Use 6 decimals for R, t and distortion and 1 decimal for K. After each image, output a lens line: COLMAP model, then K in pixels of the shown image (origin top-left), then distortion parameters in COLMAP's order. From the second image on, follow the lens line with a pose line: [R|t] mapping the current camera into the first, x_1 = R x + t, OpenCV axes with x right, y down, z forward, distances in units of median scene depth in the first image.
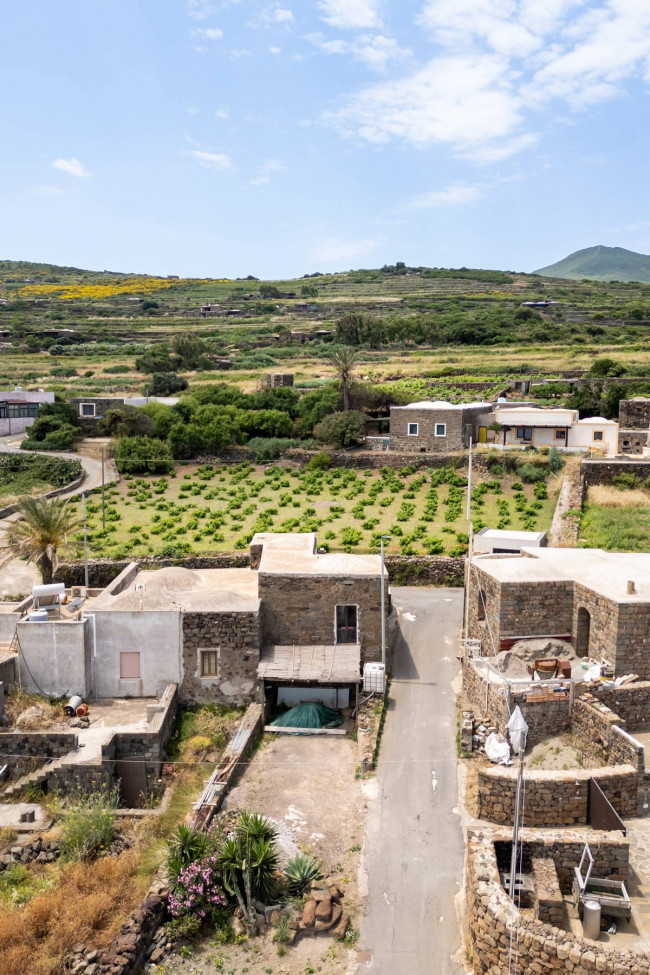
lens RADIAL K [[806.2, 0, 320.9], [0, 806.2, 473.6], [0, 0, 1]] dist [0.104266, -0.143668]
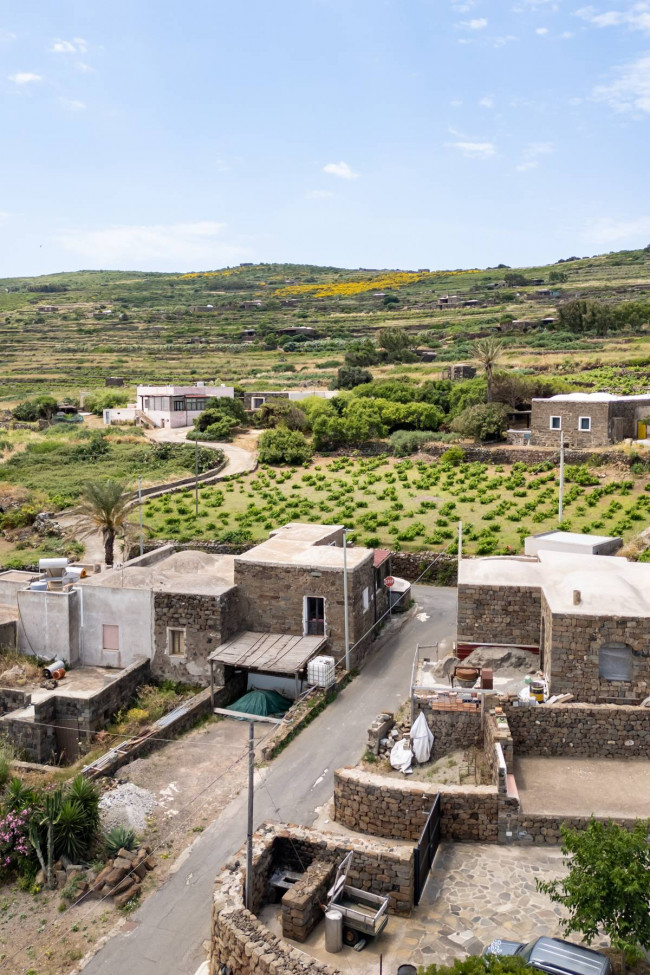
lens RADIAL K [[825.2, 0, 322.1], [0, 825.2, 438.8], [0, 0, 1]] dist [0.112436, -0.169928]
pose [[0.951063, 0.013574, -0.308699, 0.237421], [-0.024538, 0.999197, -0.031662, 0.000045], [0.308022, 0.037687, 0.950633, 0.015407]]
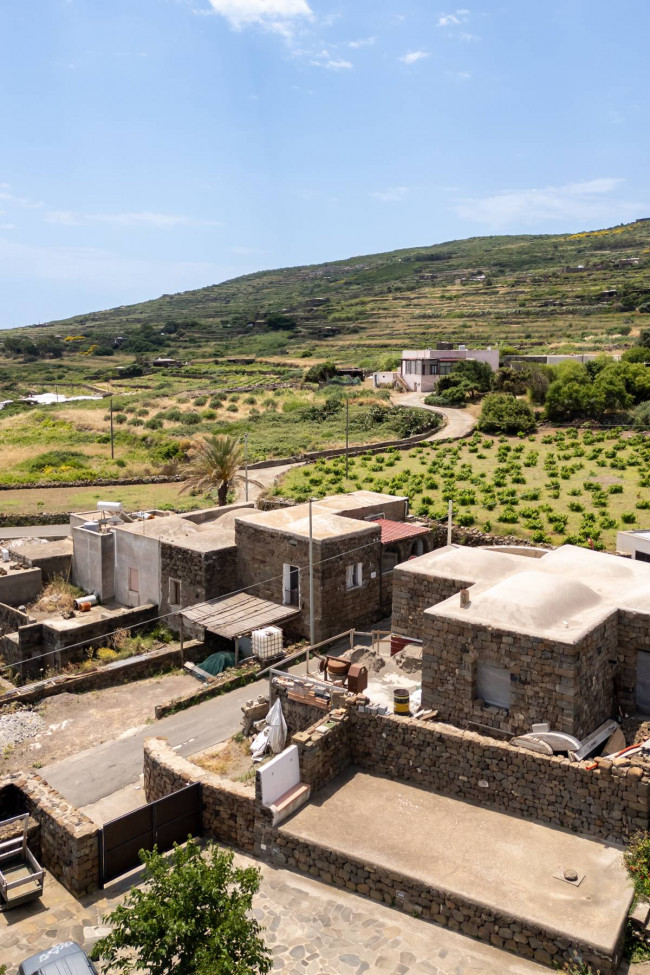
lens RADIAL K [[825.2, 0, 322.1], [0, 825.2, 438.8], [0, 0, 1]] dist [0.112436, -0.169928]
pose [[0.714347, 0.073716, -0.695898, 0.485066], [-0.072317, 0.996888, 0.031366, -0.012609], [0.696045, 0.027919, 0.717455, 0.216101]]
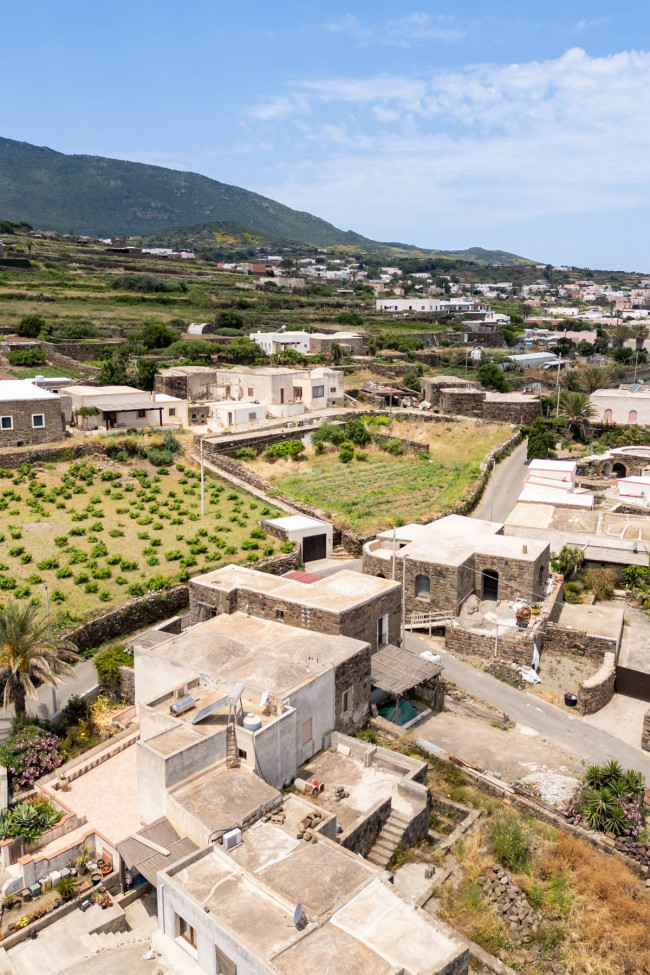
lens RADIAL K [[825.2, 0, 322.1], [0, 825.2, 438.8], [0, 0, 1]] dist [0.112436, -0.169928]
pose [[0.590163, -0.135001, 0.795916, -0.670919], [0.081908, 0.990844, 0.107330, -0.169189], [-0.803118, 0.001850, 0.595817, 0.210284]]
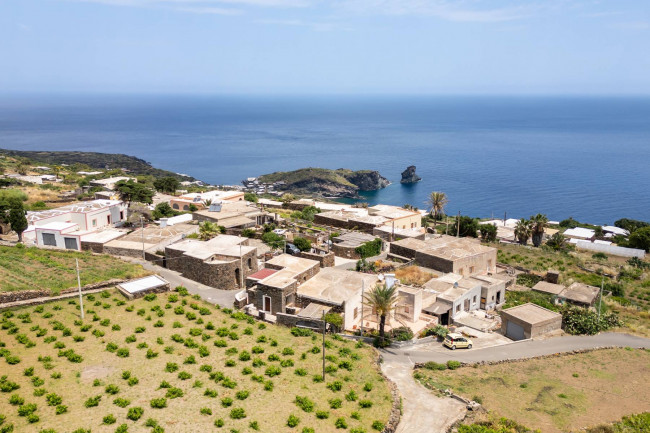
lens RADIAL K [[558.0, 0, 337.5], [0, 558.0, 214.6], [0, 0, 1]] dist [0.110144, -0.161347]
pose [[-0.882616, -0.115625, 0.455653, -0.659165], [0.039176, 0.947816, 0.316400, -0.424044], [-0.468459, 0.297111, -0.832029, 1.683862]]
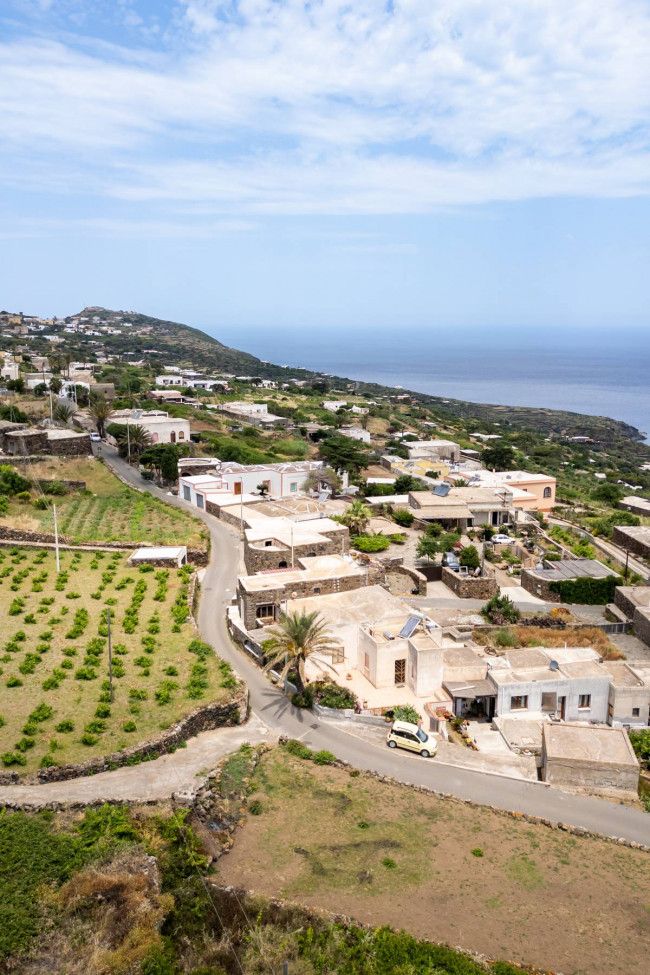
lens RADIAL K [[837.1, 0, 330.4], [0, 837.1, 493.5], [0, 0, 1]] dist [0.110144, -0.161347]
pose [[-0.344165, -0.203411, 0.916610, -1.190392], [0.092964, 0.964071, 0.248849, -0.361554], [-0.934295, 0.170856, -0.312890, 1.093586]]
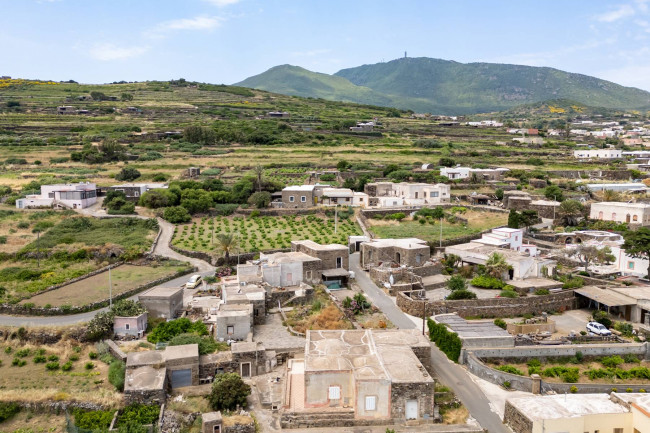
lens RADIAL K [[537.9, 0, 313.1], [0, 537.9, 215.3], [0, 0, 1]] dist [0.108272, -0.151074]
pose [[0.930777, -0.047130, 0.362537, -0.638466], [0.042594, 0.998882, 0.020499, -0.055335], [-0.363098, -0.003638, 0.931744, -0.822571]]
